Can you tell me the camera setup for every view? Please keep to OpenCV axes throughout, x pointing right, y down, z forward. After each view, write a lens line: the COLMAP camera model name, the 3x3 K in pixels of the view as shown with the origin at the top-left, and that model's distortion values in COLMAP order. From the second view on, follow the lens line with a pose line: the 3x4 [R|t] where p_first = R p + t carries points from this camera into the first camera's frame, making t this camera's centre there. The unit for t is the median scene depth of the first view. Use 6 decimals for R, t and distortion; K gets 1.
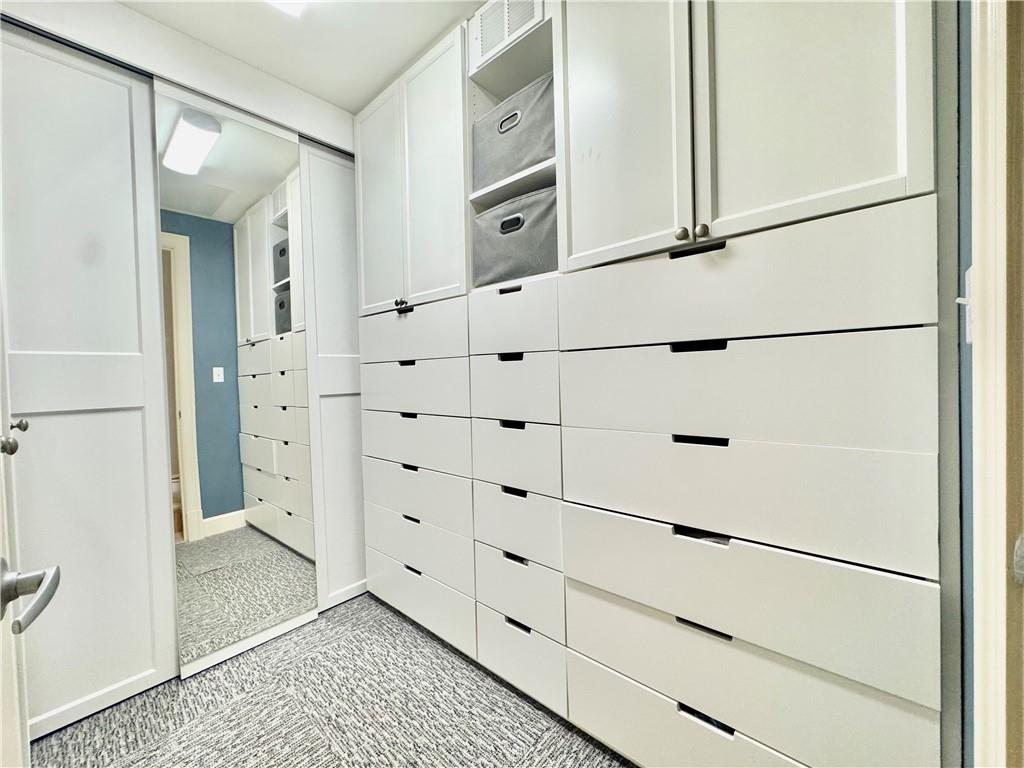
lens RADIAL K [[410.2, 0, 511.9], [0, 410.2, 377.3], [0, 0, 1]] dist [-0.003713, 0.000291]
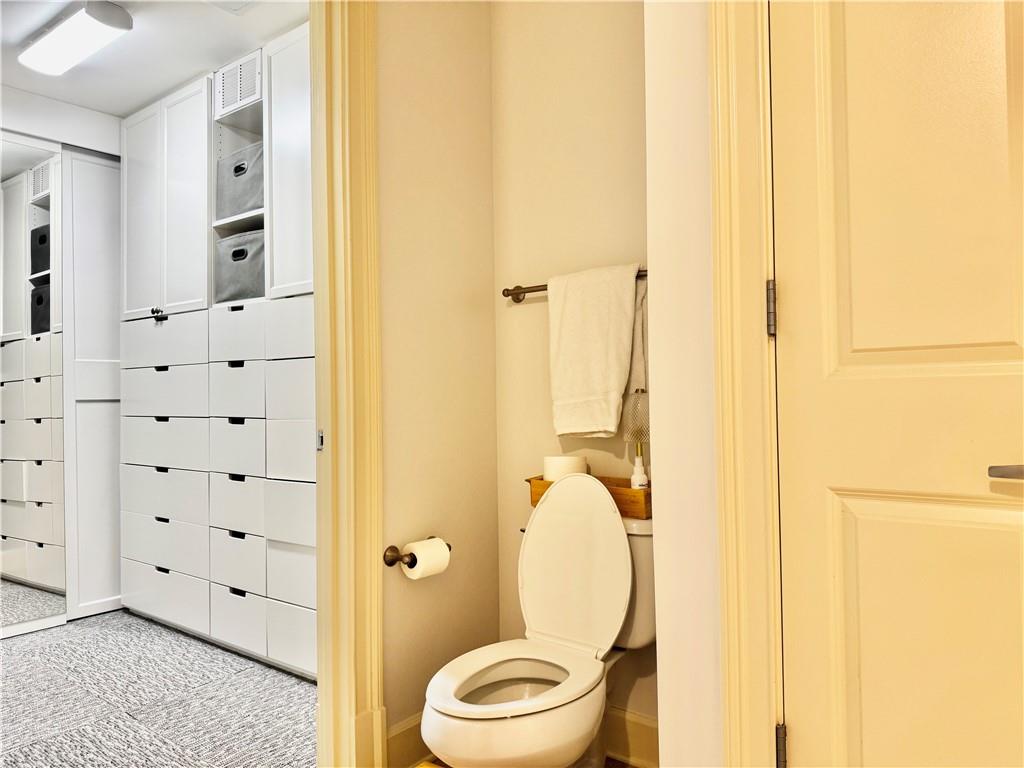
lens RADIAL K [[723.6, 0, 512.4], [0, 723.6, 390.2], [0, 0, 1]] dist [0.008027, -0.018729]
pose [[0.997421, 0.019504, 0.069076, 0.577580], [-0.017841, 0.999538, -0.024614, 0.055936], [-0.069524, 0.023318, 0.997308, -1.021941]]
